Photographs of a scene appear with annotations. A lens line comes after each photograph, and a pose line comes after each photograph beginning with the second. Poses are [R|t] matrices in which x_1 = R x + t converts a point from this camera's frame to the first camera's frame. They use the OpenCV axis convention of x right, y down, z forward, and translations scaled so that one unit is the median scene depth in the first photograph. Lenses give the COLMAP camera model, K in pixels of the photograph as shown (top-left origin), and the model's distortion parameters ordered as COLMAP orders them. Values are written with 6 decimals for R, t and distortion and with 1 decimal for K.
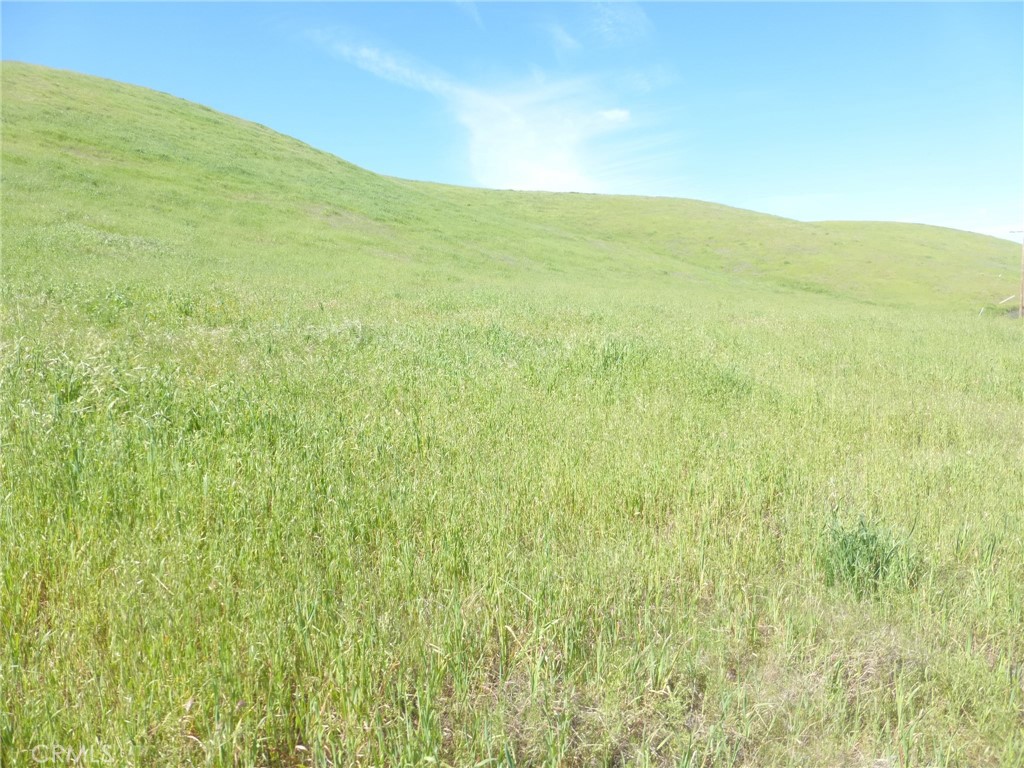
lens RADIAL K [[708.3, 0, 502.4], [0, 708.3, 399.8], [0, 0, 1]] dist [-0.014115, -0.000302]
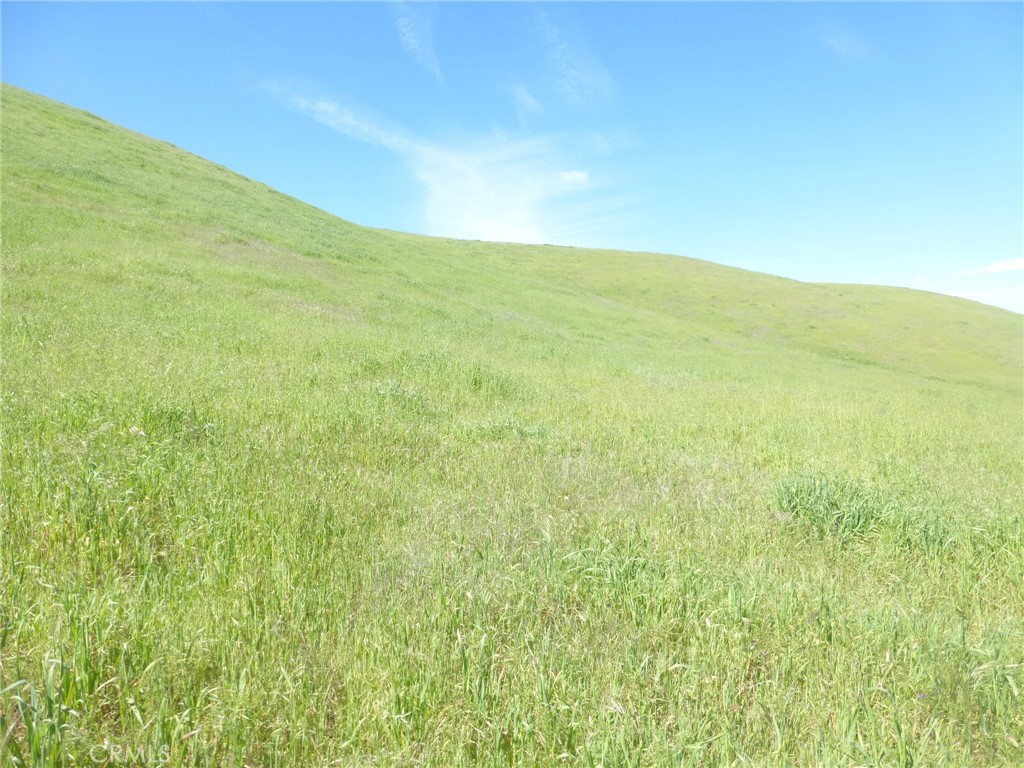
lens RADIAL K [[760.4, 0, 501.5], [0, 760.4, 310.3], [0, 0, 1]] dist [-0.014883, 0.015161]
pose [[0.998210, 0.019515, 0.056541, -0.012637], [-0.007609, 0.979031, -0.203571, -0.020564], [-0.059328, 0.202776, 0.977426, 0.101179]]
